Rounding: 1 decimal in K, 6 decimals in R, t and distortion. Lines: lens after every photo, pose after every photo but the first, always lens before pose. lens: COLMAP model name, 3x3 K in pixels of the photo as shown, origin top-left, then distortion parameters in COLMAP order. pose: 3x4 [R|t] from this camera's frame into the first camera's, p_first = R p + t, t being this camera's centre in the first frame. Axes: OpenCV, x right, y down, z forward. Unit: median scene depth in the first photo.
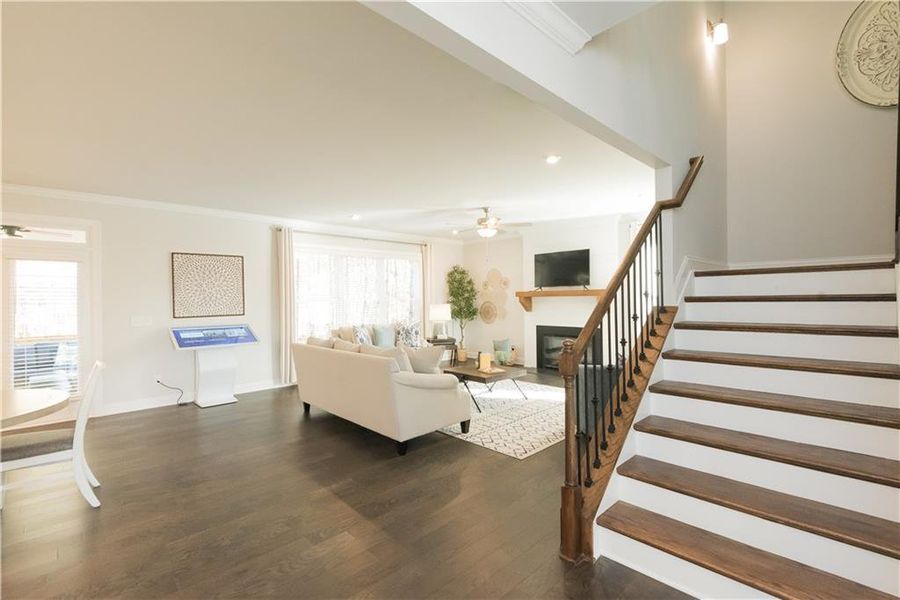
lens RADIAL K [[405.3, 0, 450.0], [0, 405.3, 300.0], [0, 0, 1]] dist [0.027132, -0.014881]
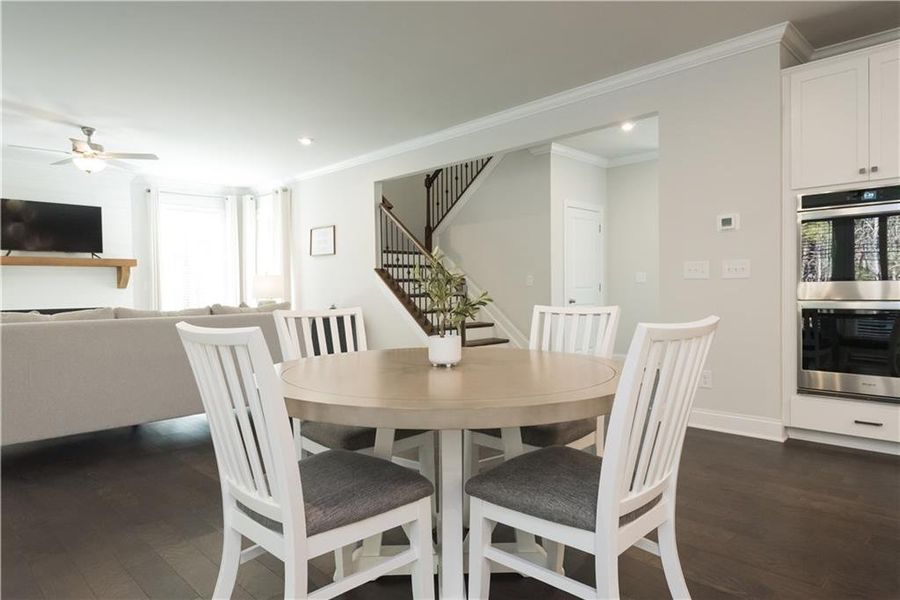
lens RADIAL K [[565.6, 0, 450.0], [0, 565.6, 300.0], [0, 0, 1]] dist [0.023783, 0.000428]
pose [[-0.006475, 0.001490, 0.999978, -0.811377], [0.013295, 0.999911, -0.001404, 0.068805], [-0.999891, 0.013286, -0.006494, 0.355861]]
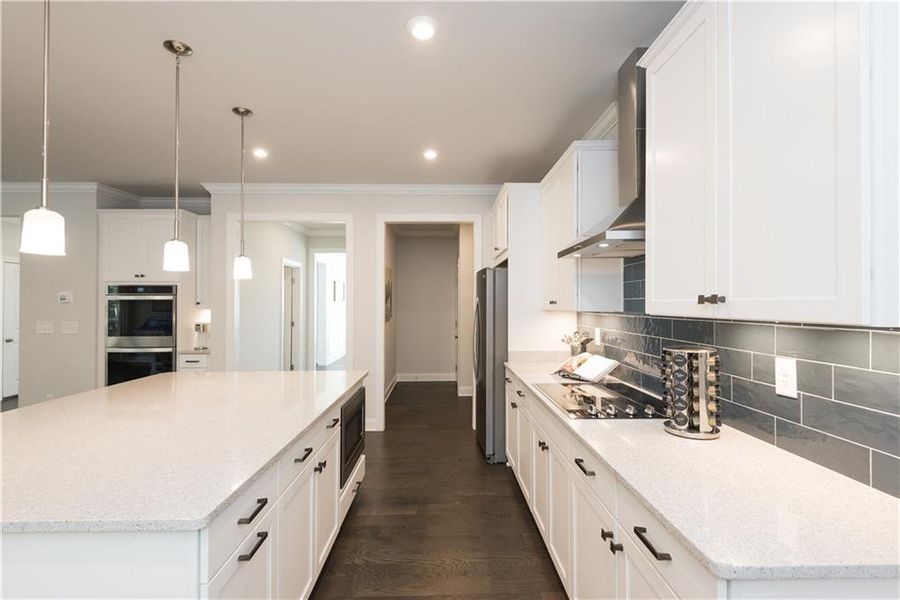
lens RADIAL K [[415.5, 0, 450.0], [0, 415.5, 300.0], [0, 0, 1]] dist [0.000011, -0.000063]
pose [[-0.737904, 0.029936, 0.674242, -1.140348], [0.018810, 0.999540, -0.023793, 0.020457], [-0.674644, -0.004874, -0.738127, 0.128428]]
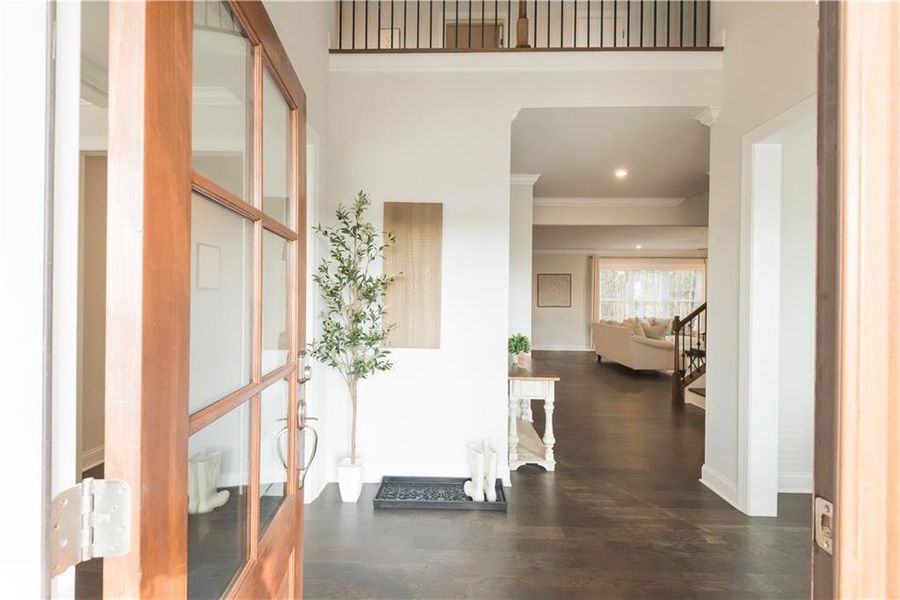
lens RADIAL K [[405.3, 0, 450.0], [0, 405.3, 300.0], [0, 0, 1]] dist [0.027132, -0.014881]
pose [[0.702018, 0.020708, -0.711858, 0.368483], [-0.020929, 0.999745, 0.008443, 0.003993], [0.711852, 0.008972, 0.702273, -0.594576]]
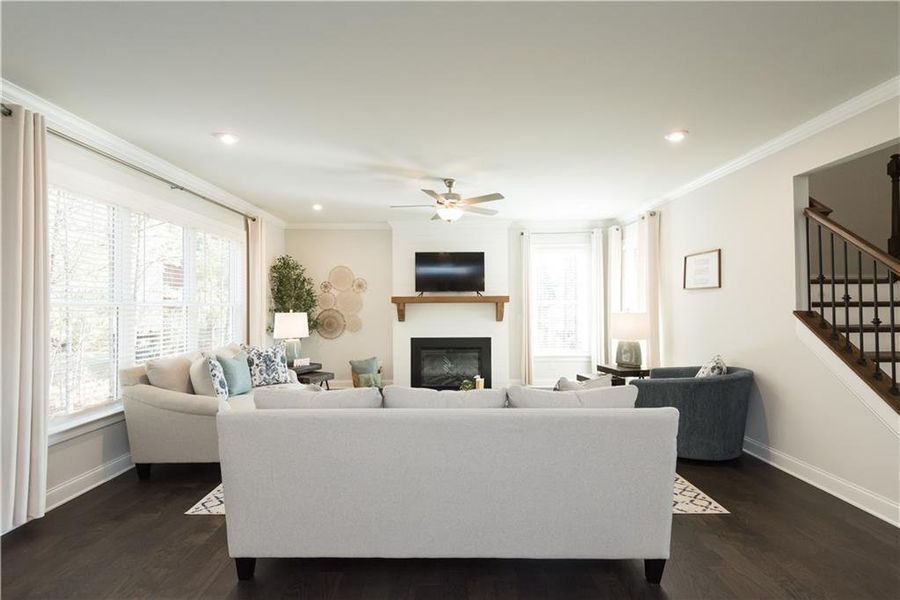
lens RADIAL K [[405.3, 0, 450.0], [0, 405.3, 300.0], [0, 0, 1]] dist [0.027132, -0.014881]
pose [[0.691604, 0.021231, 0.721964, -0.395923], [-0.002286, 0.999627, -0.027206, 0.008942], [-0.722273, 0.017166, 0.691395, 0.447963]]
